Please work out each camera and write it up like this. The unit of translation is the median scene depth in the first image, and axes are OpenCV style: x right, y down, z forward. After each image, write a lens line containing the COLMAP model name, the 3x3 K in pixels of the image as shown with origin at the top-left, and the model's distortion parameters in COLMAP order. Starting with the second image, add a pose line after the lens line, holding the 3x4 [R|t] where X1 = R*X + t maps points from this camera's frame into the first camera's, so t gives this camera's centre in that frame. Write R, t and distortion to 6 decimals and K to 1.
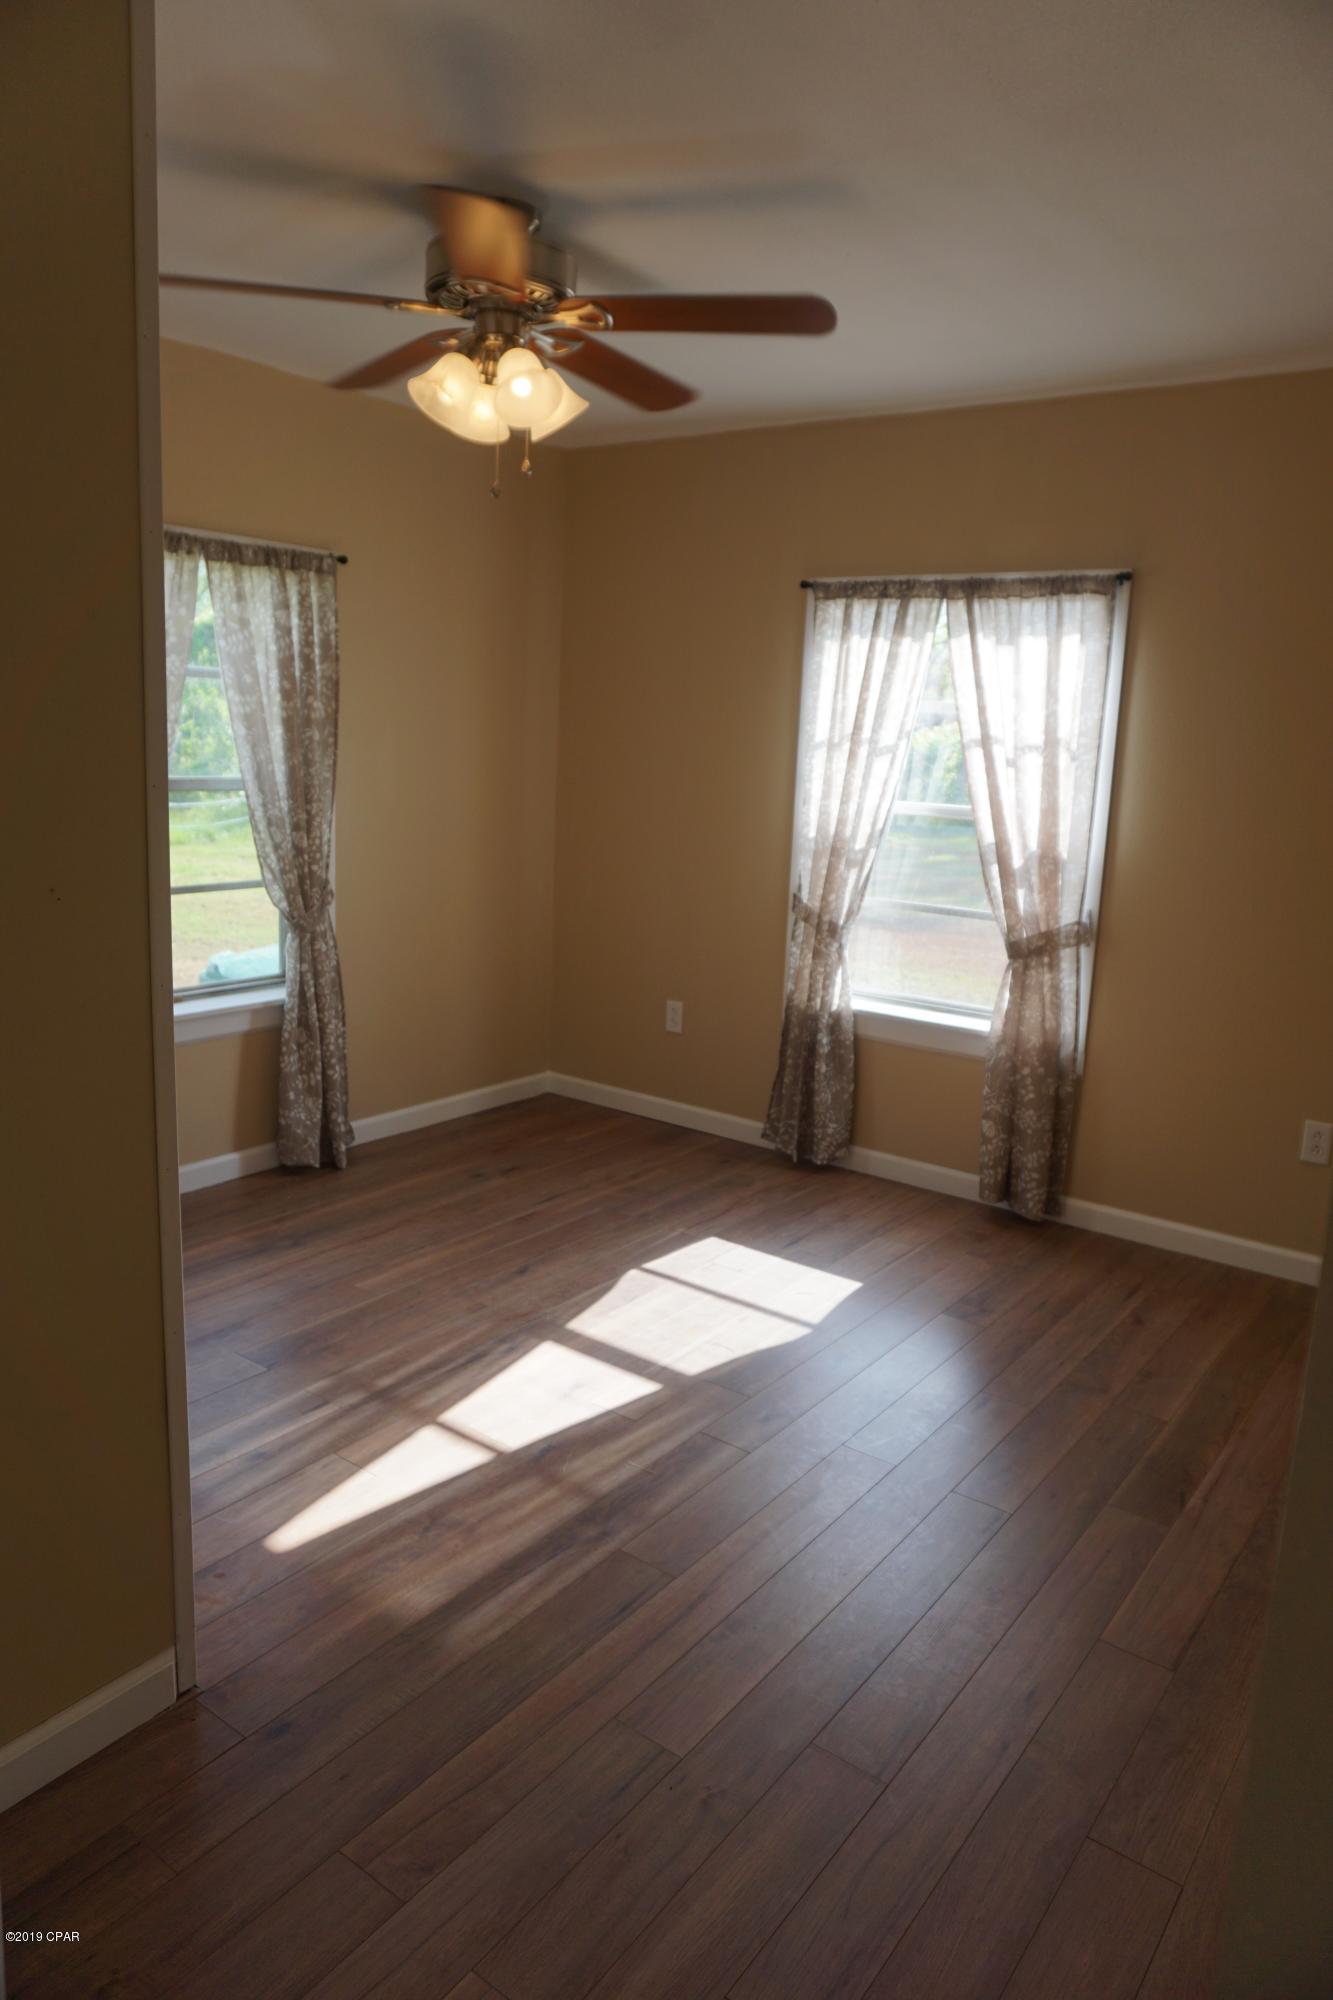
lens RADIAL K [[1333.2, 0, 663.8], [0, 1333.2, 992.2], [0, 0, 1]] dist [-0.037966, 0.024477]
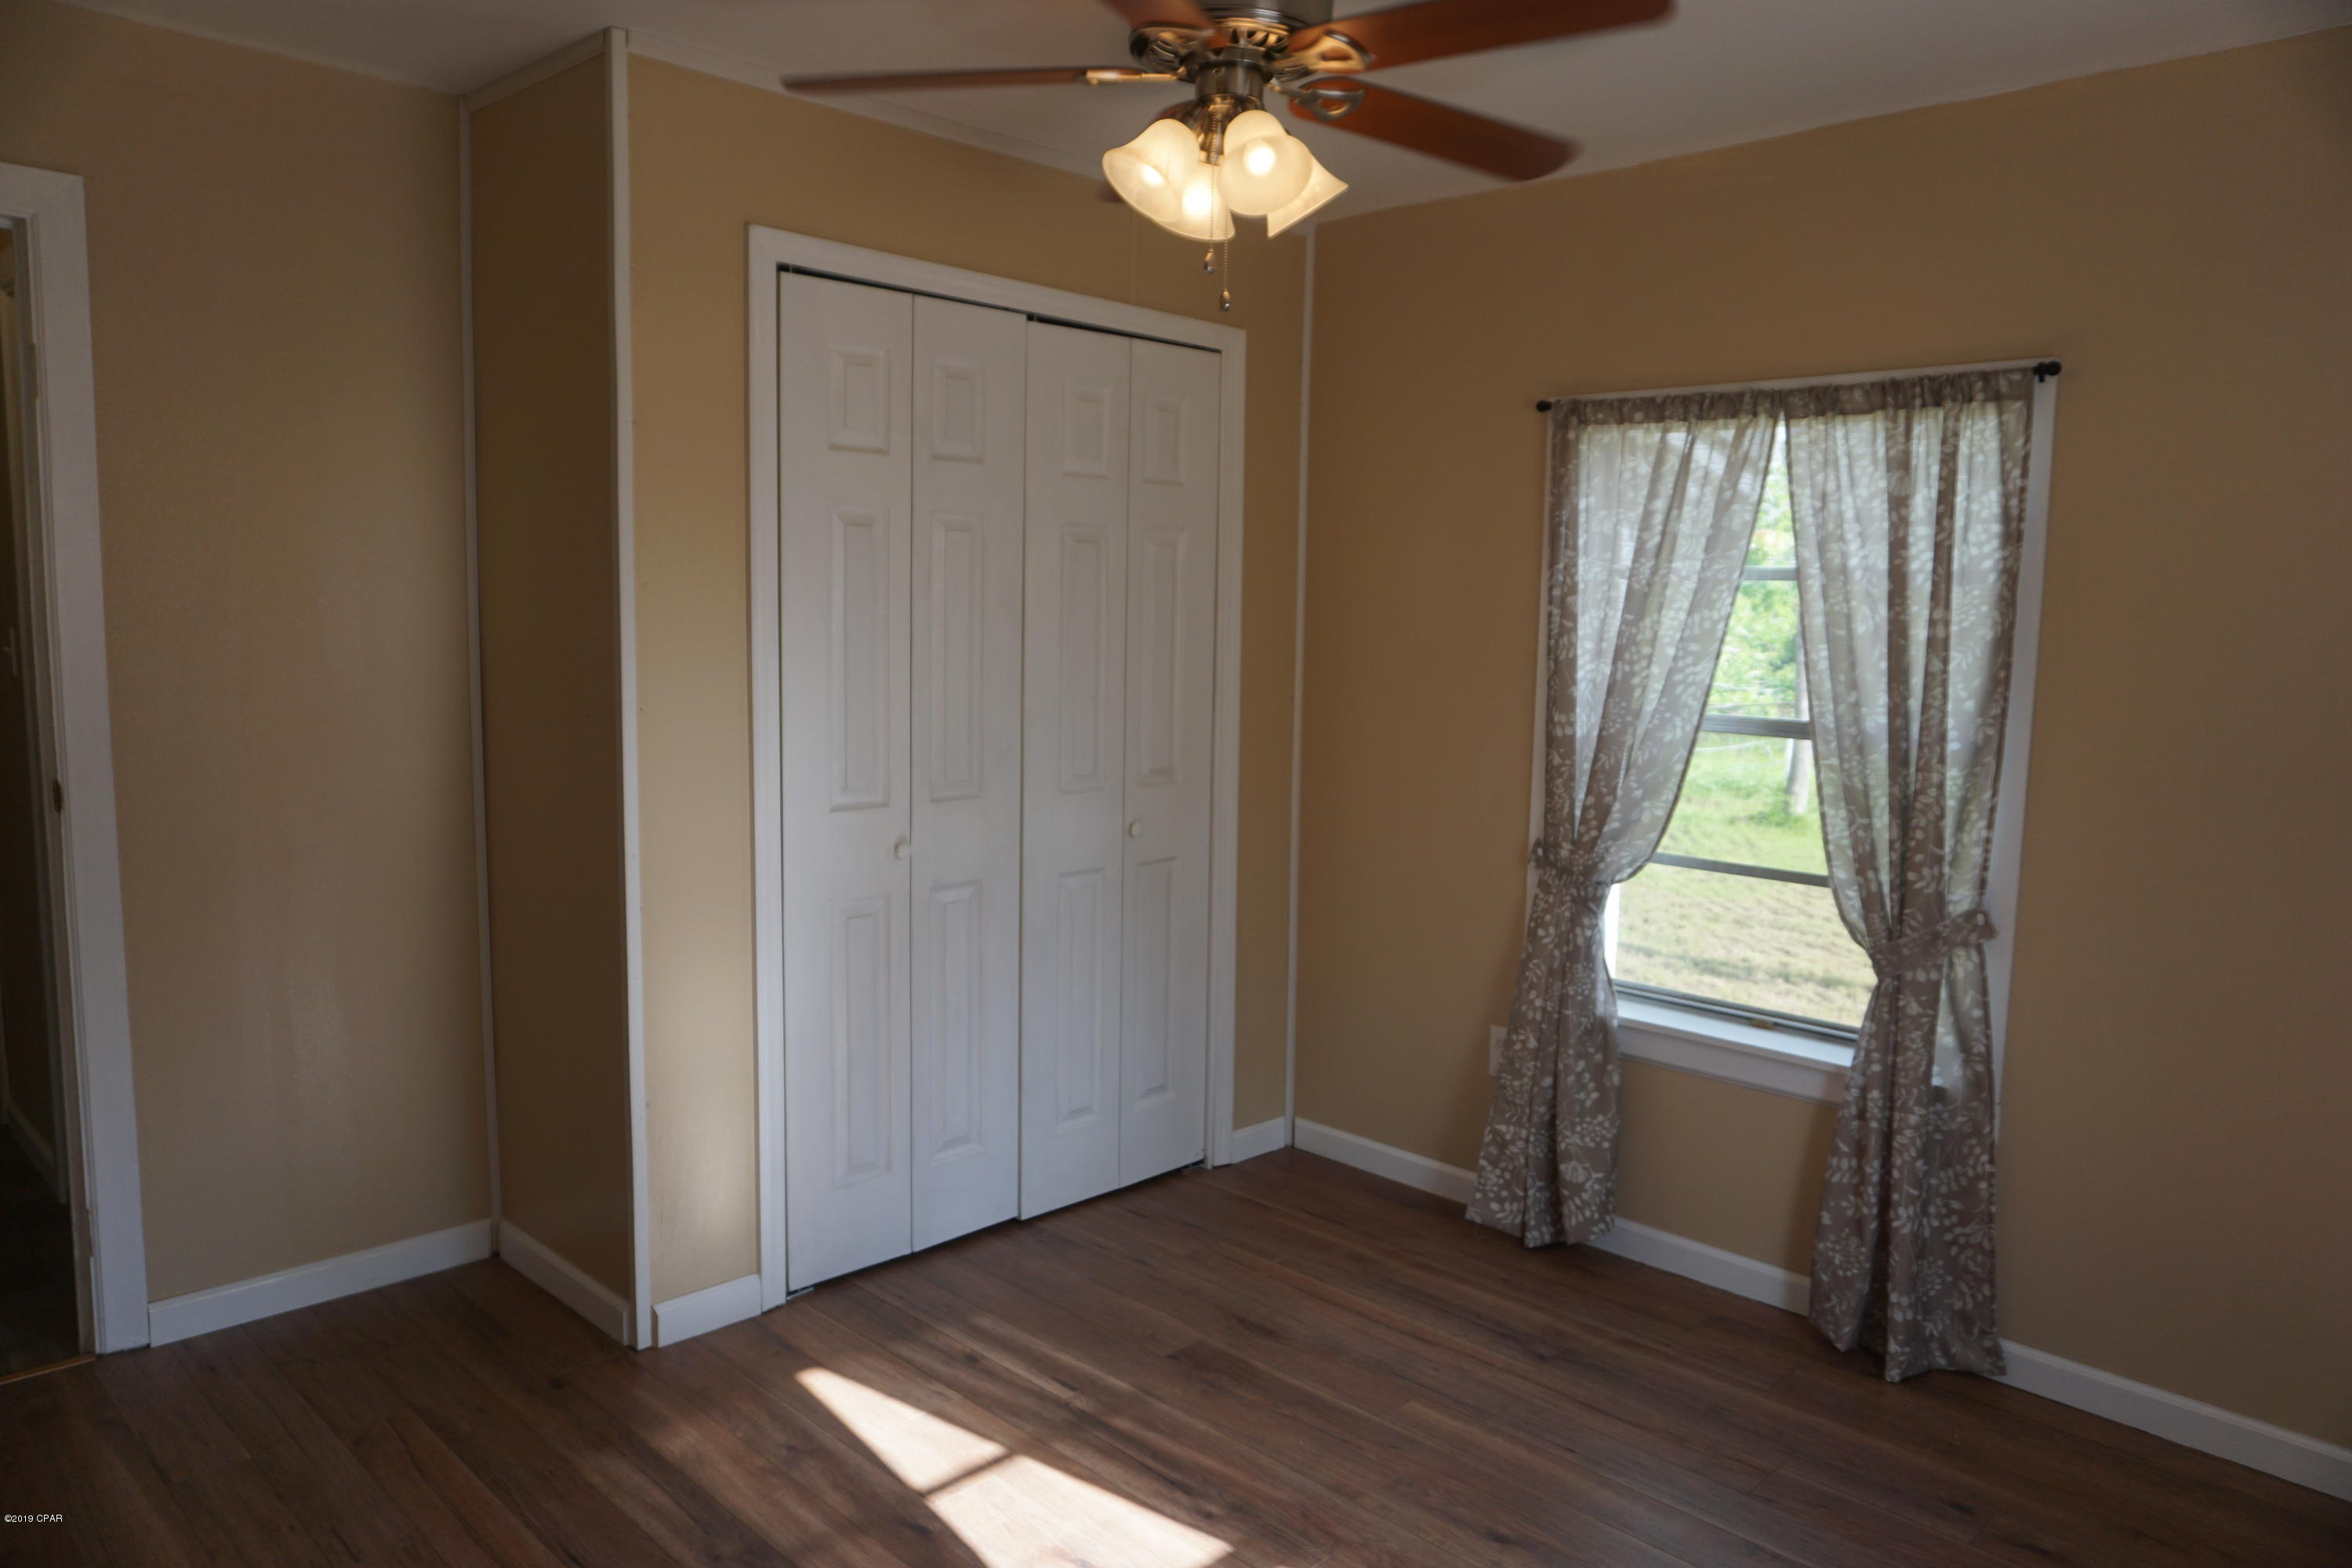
lens RADIAL K [[1567.8, 0, 1163.7], [0, 1567.8, 782.5], [0, 0, 1]] dist [-0.037966, 0.024477]
pose [[-0.140988, 0.065801, -0.987822, 0.721284], [-0.217530, 0.971346, 0.095751, -0.188254], [0.965817, 0.228381, -0.122635, 1.083665]]
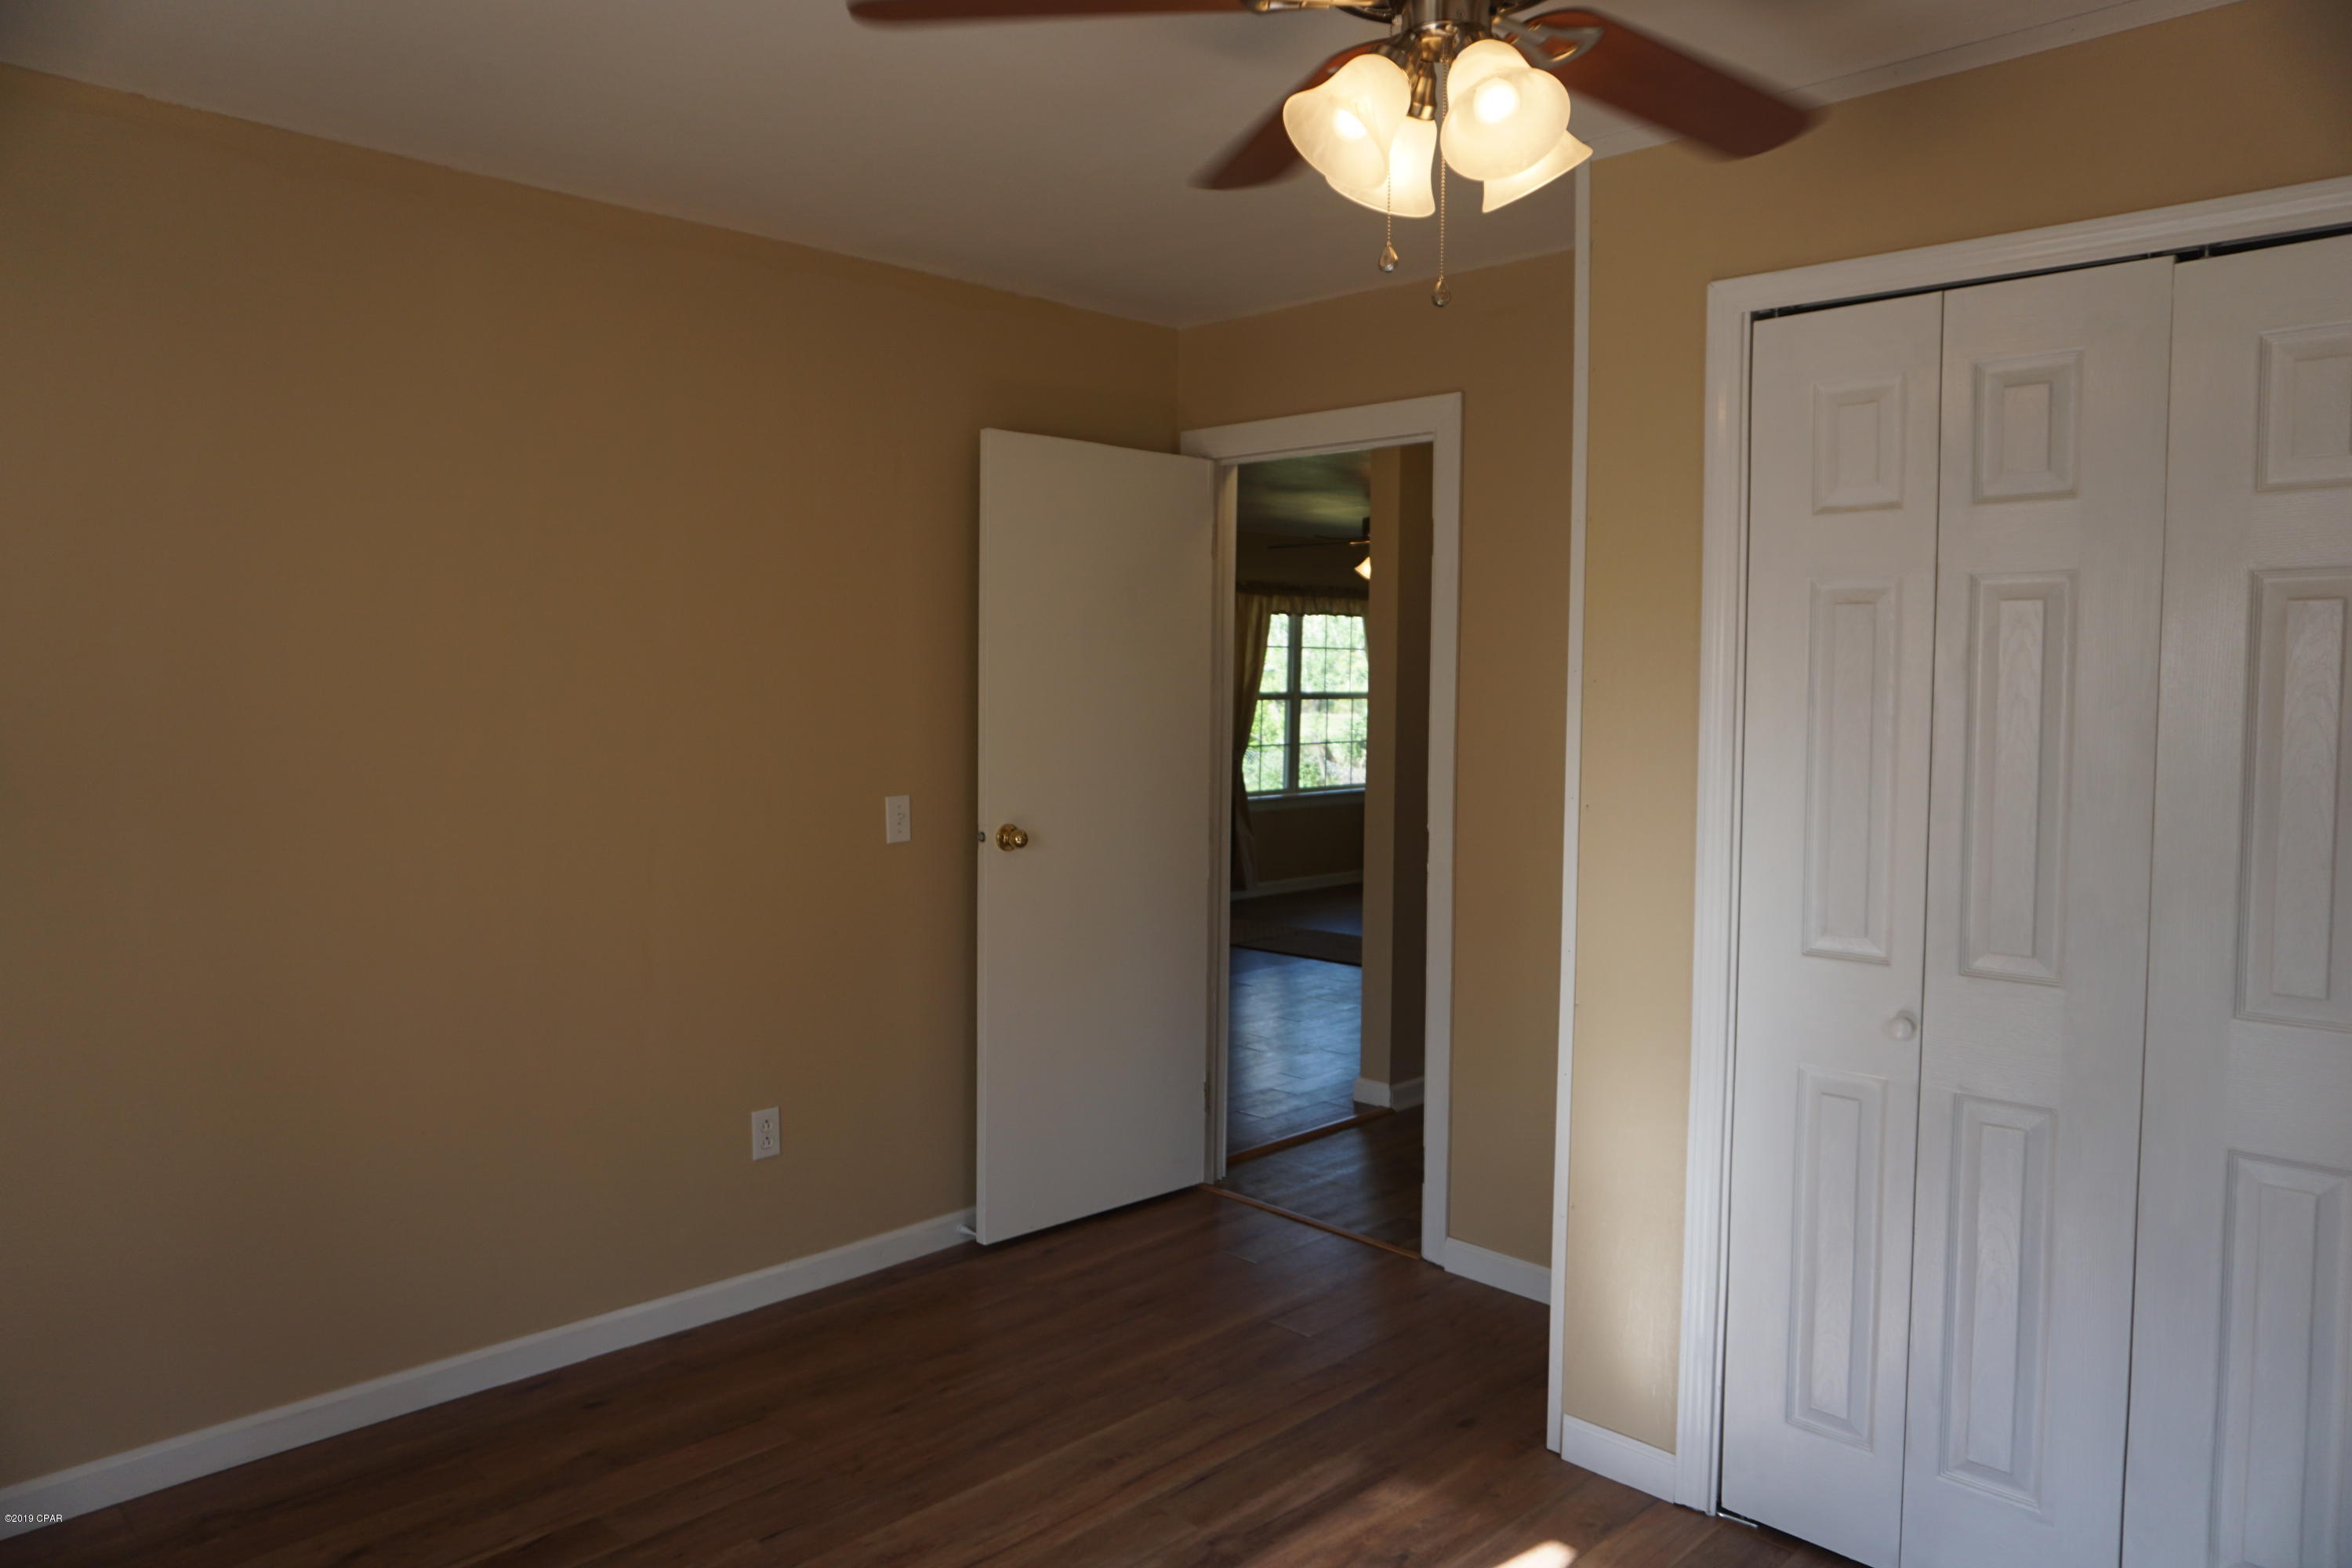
lens RADIAL K [[1567.8, 0, 1168.9], [0, 1567.8, 782.2], [0, 0, 1]] dist [-0.037966, 0.024477]
pose [[-0.989427, -0.064246, 0.130027, -0.103088], [-0.028437, 0.965069, 0.260448, -0.333542], [-0.142217, 0.253996, -0.956692, 1.622842]]
